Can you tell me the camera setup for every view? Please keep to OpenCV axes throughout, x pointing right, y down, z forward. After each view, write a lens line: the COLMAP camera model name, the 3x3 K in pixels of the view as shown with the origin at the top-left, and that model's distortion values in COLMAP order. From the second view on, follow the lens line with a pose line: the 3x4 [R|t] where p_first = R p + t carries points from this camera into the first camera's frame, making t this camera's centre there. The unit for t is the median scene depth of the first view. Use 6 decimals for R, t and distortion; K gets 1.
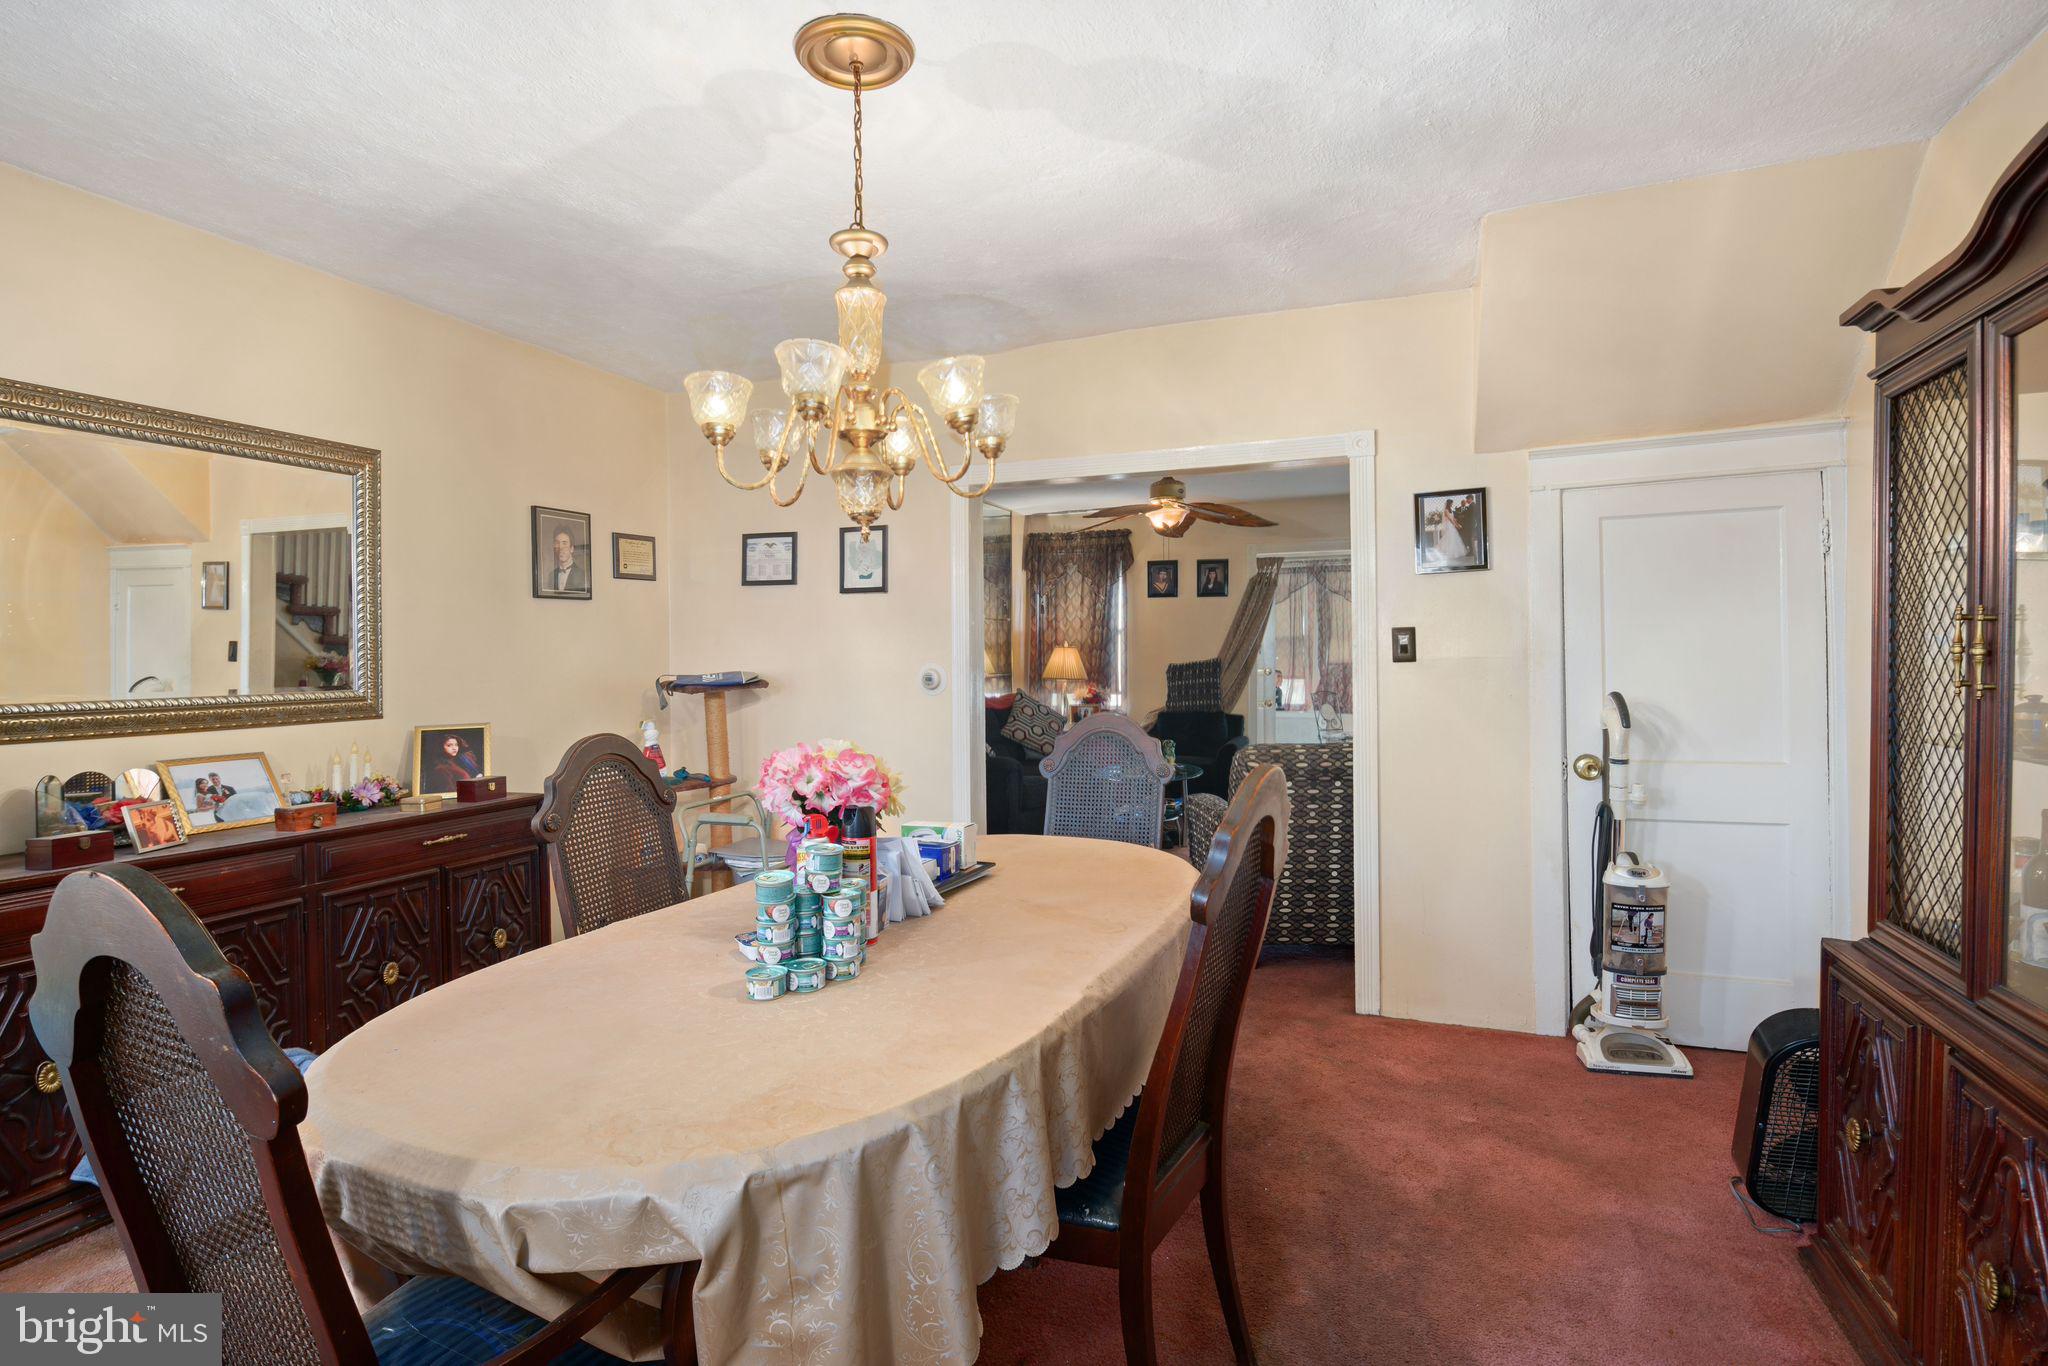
lens RADIAL K [[998.7, 0, 1026.8], [0, 998.7, 664.3], [0, 0, 1]] dist [0.003995, -0.001147]
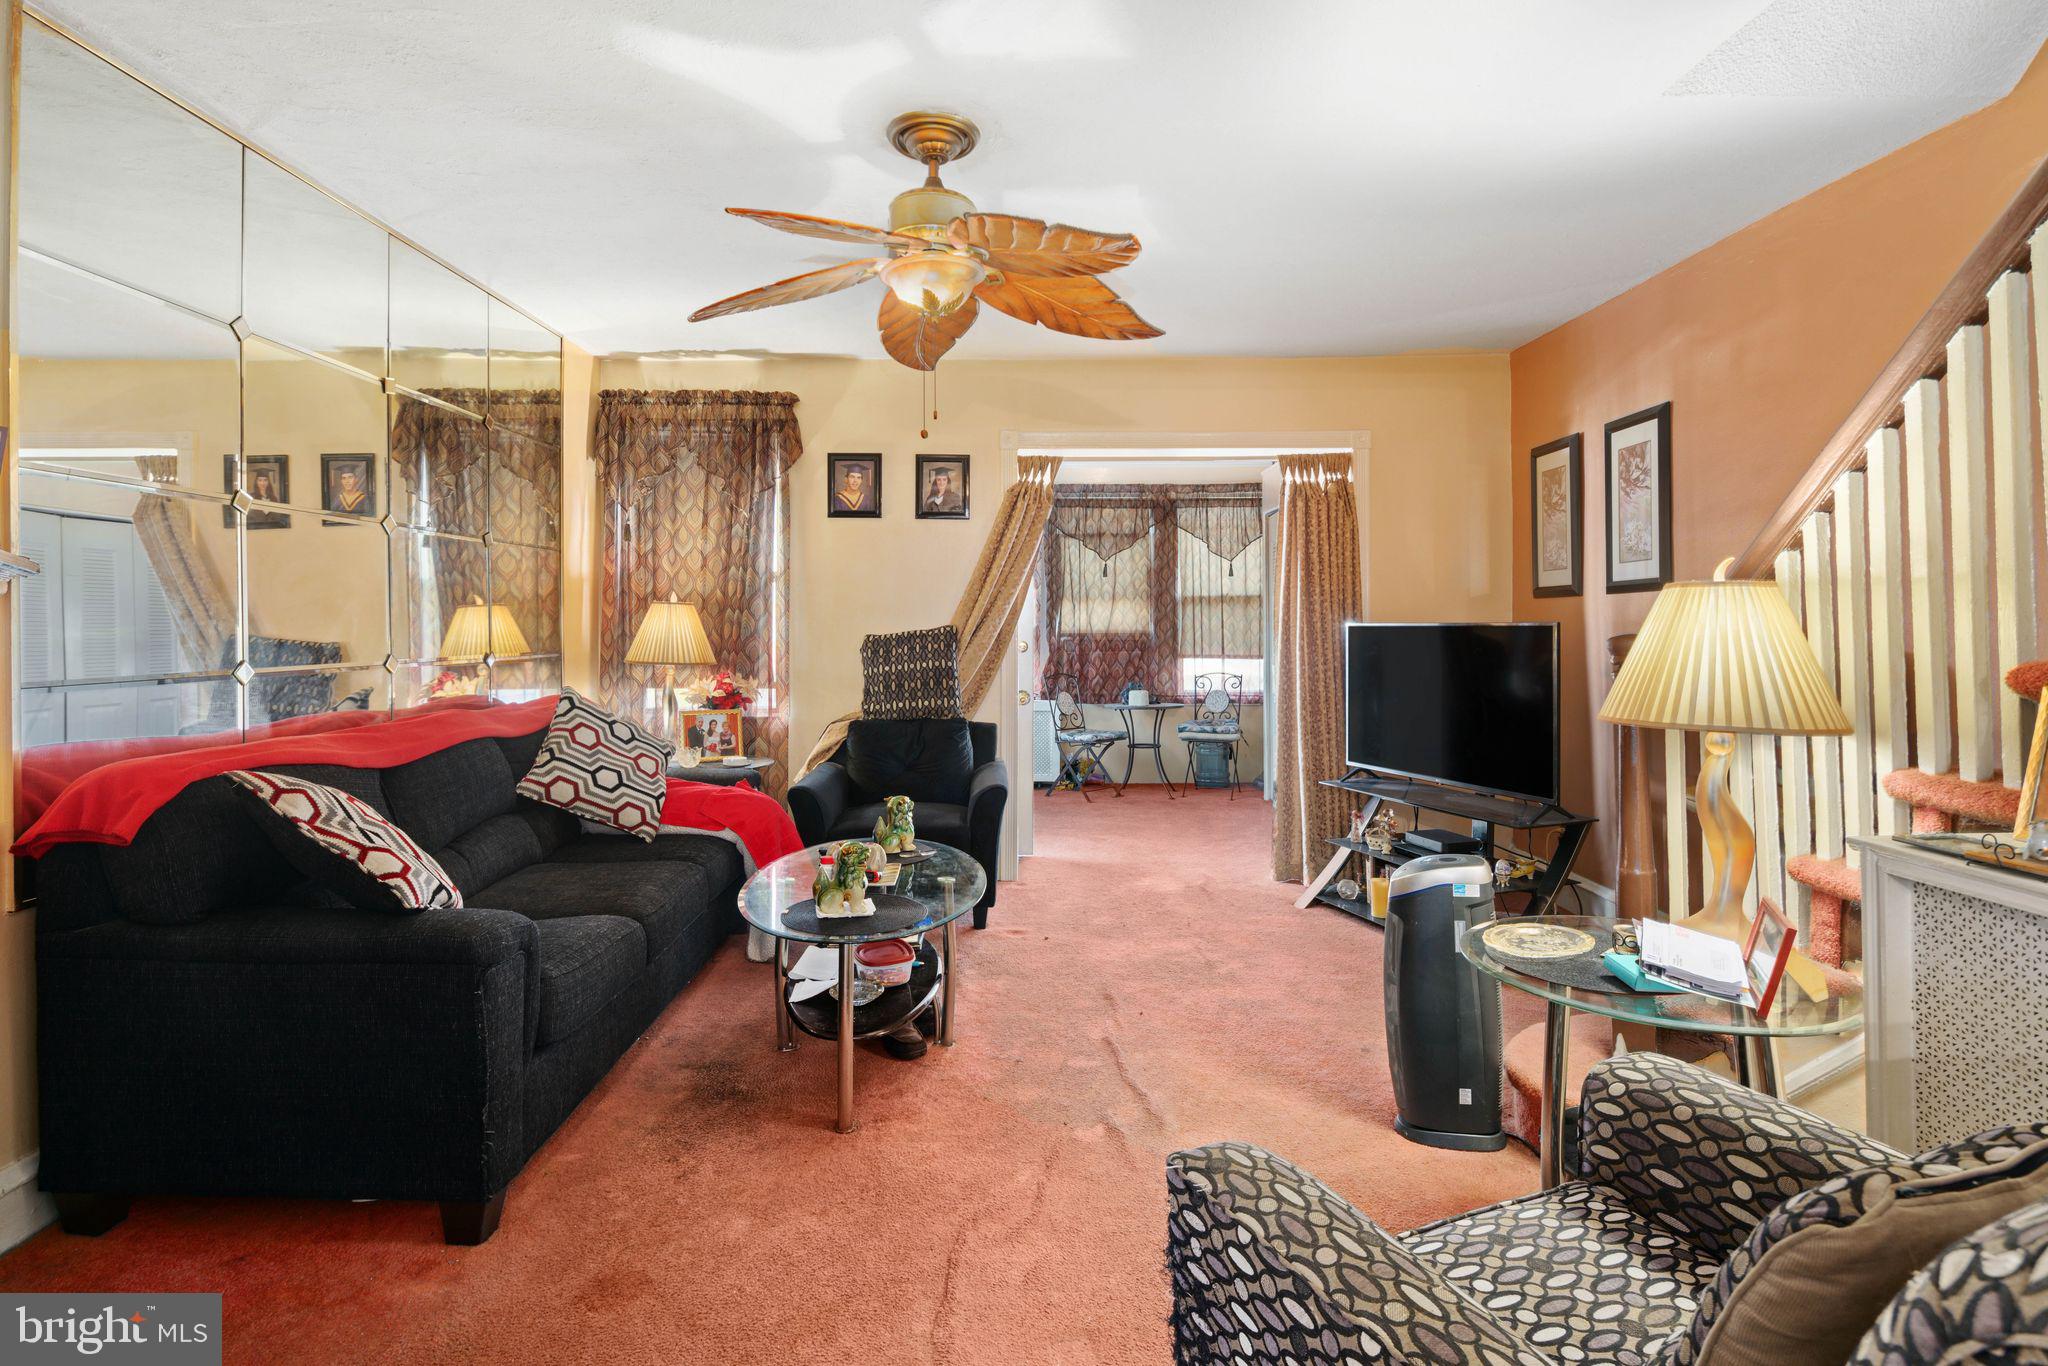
lens RADIAL K [[998.7, 0, 1021.3], [0, 998.7, 621.1], [0, 0, 1]] dist [0.003995, -0.001147]
pose [[0.931384, 0.005497, 0.363996, 0.018467], [-0.000956, 0.999919, -0.012654, -0.001199], [-0.364036, 0.011438, 0.931315, 0.446059]]
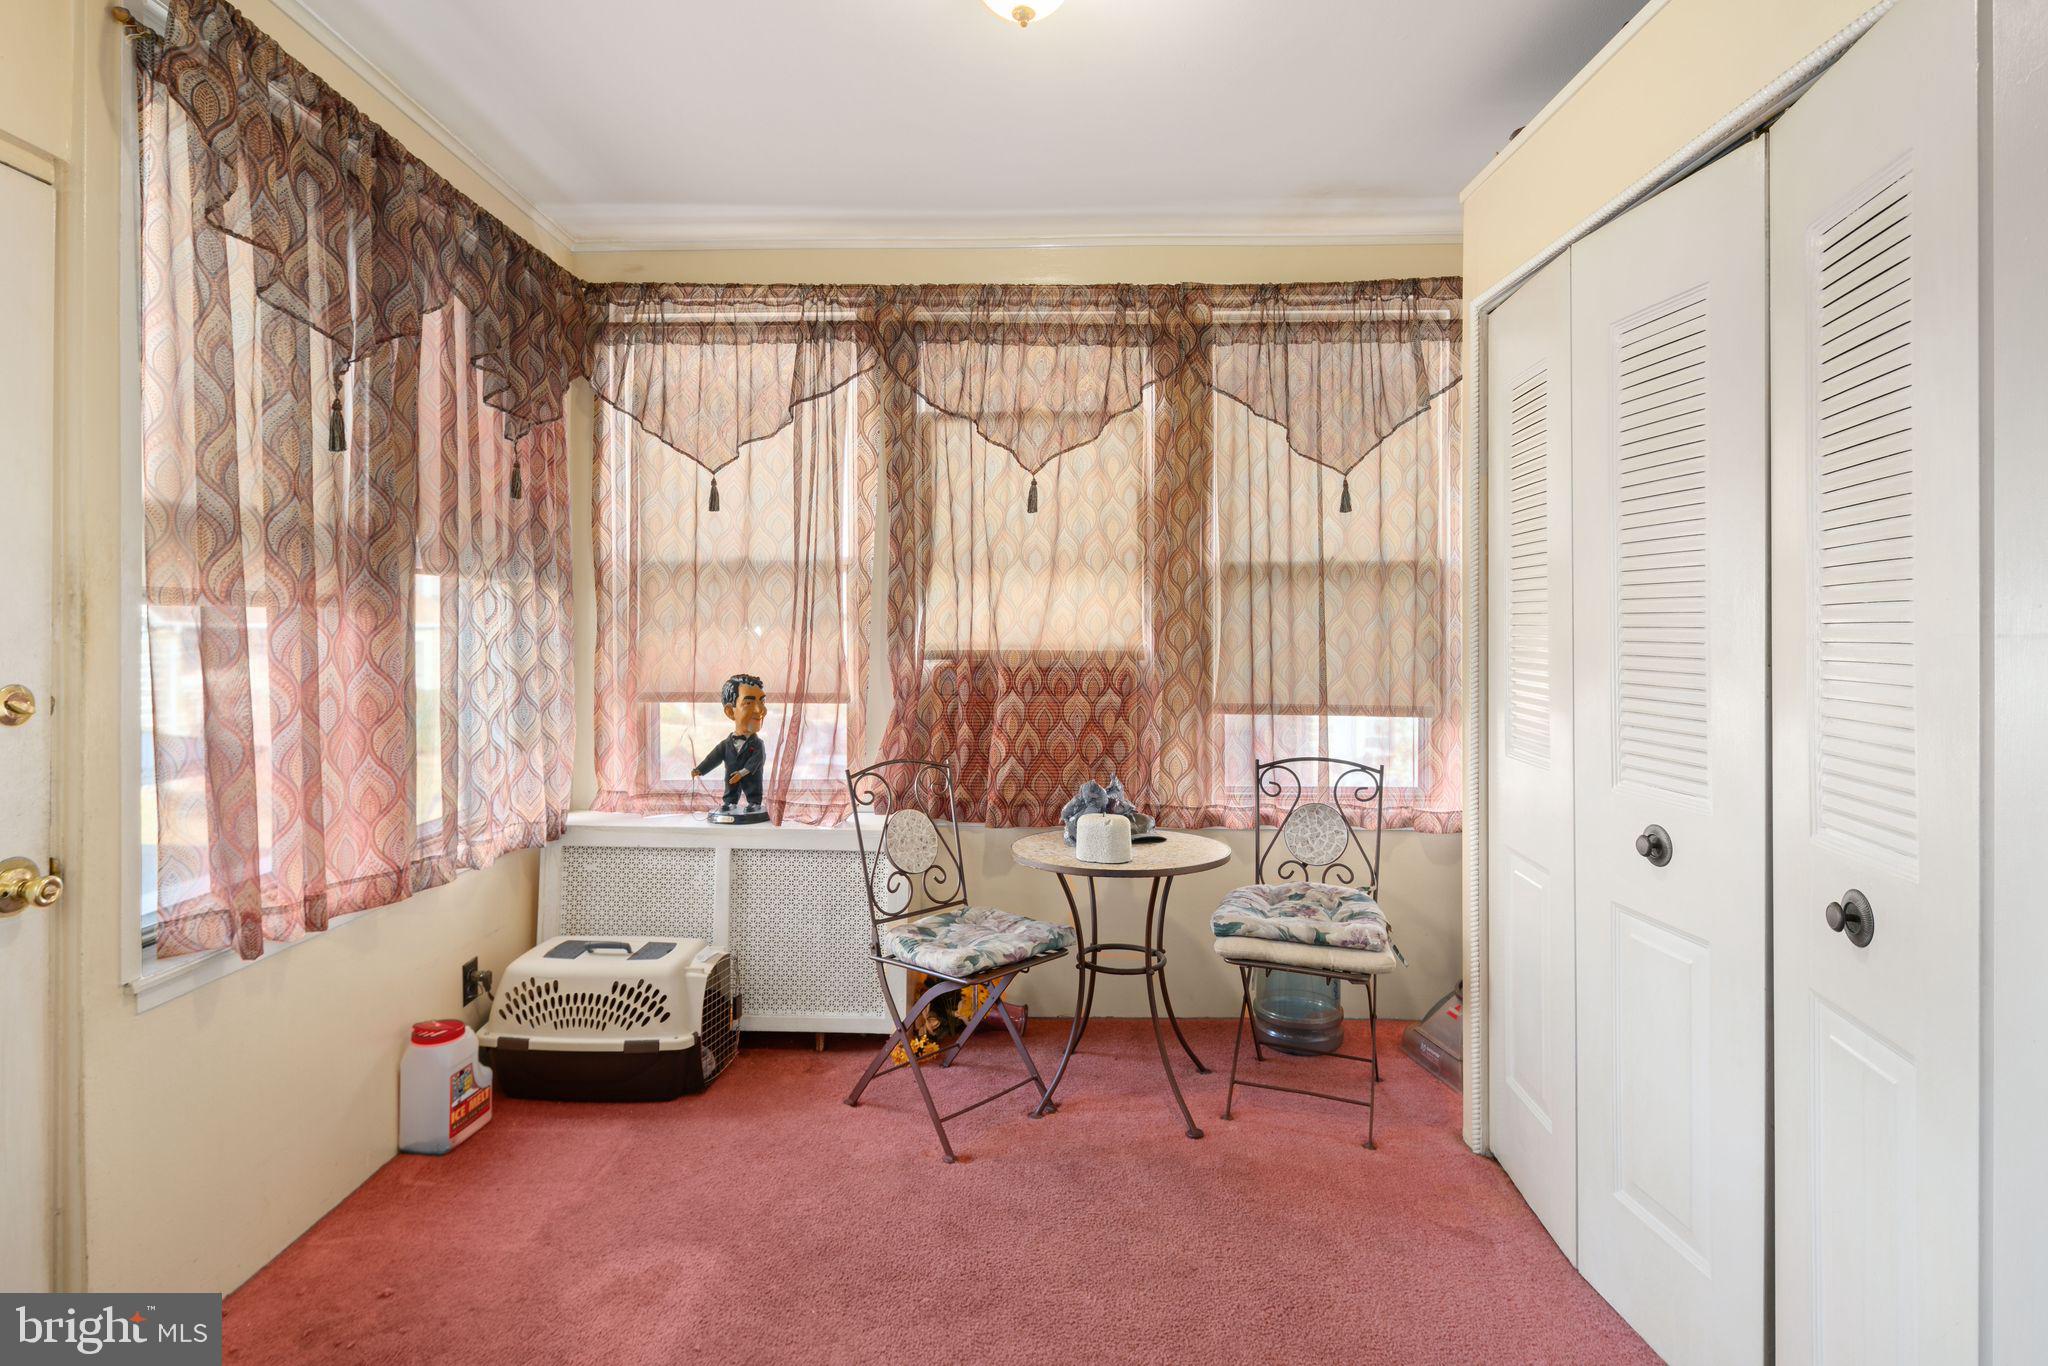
lens RADIAL K [[998.7, 0, 1039.8], [0, 998.7, 646.1], [0, 0, 1]] dist [0.003995, -0.001147]
pose [[0.932110, 0.006367, 0.362119, 0.297394], [-0.006092, 0.999980, -0.001902, -0.003435], [-0.362123, -0.000434, 0.932130, 0.934106]]
